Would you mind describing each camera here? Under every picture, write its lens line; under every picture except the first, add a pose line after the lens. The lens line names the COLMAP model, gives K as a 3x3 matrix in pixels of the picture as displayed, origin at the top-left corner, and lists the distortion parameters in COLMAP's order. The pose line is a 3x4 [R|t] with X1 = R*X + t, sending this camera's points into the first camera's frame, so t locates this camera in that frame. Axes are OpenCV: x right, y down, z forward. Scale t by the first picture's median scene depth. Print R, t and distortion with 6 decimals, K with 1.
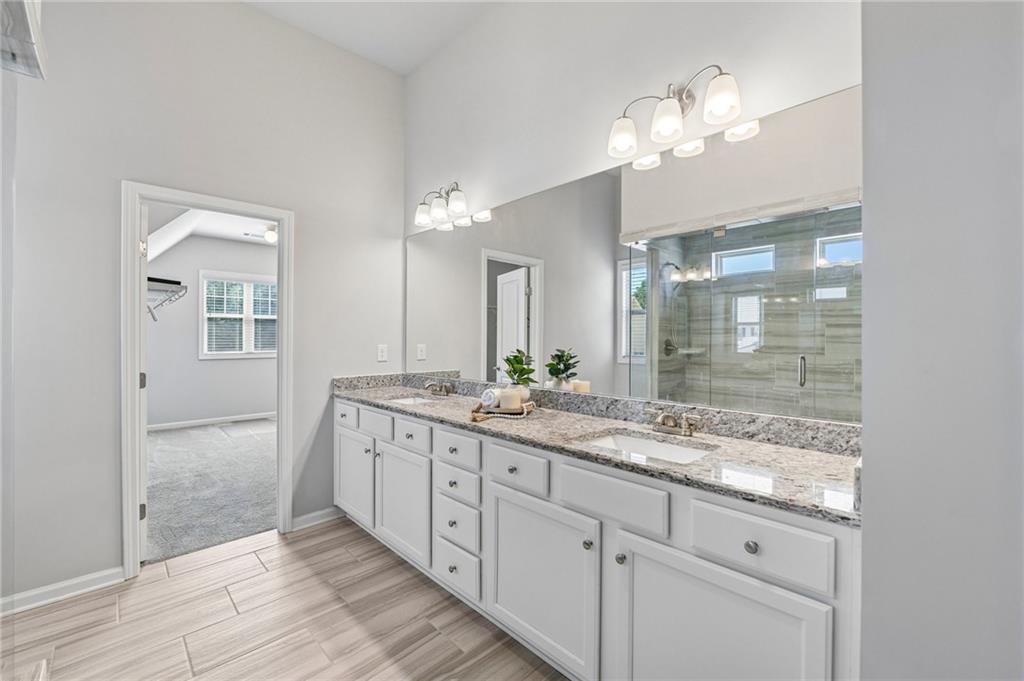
lens RADIAL K [[422.8, 0, 514.0], [0, 422.8, 337.4], [0, 0, 1]] dist [-0.009807, 0.000327]
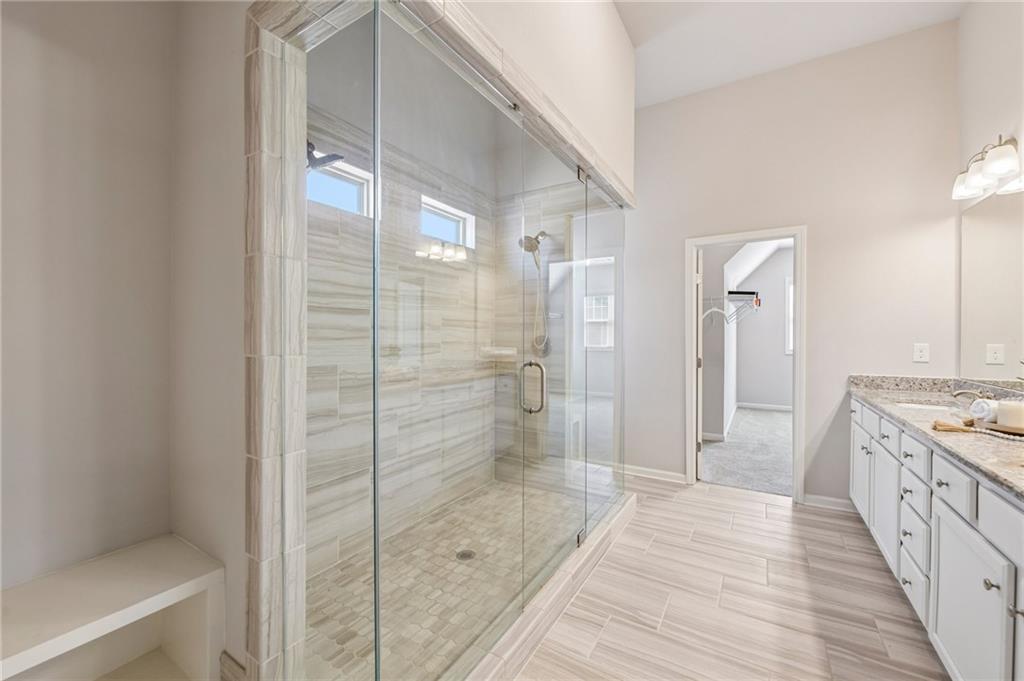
lens RADIAL K [[415.9, 0, 509.9], [0, 415.9, 334.5], [0, 0, 1]] dist [-0.007602, -0.000497]
pose [[0.251821, -0.001941, -0.967772, 0.388965], [0.001254, 0.999998, -0.001679, -0.000920], [0.967773, -0.000790, 0.251823, -0.062882]]
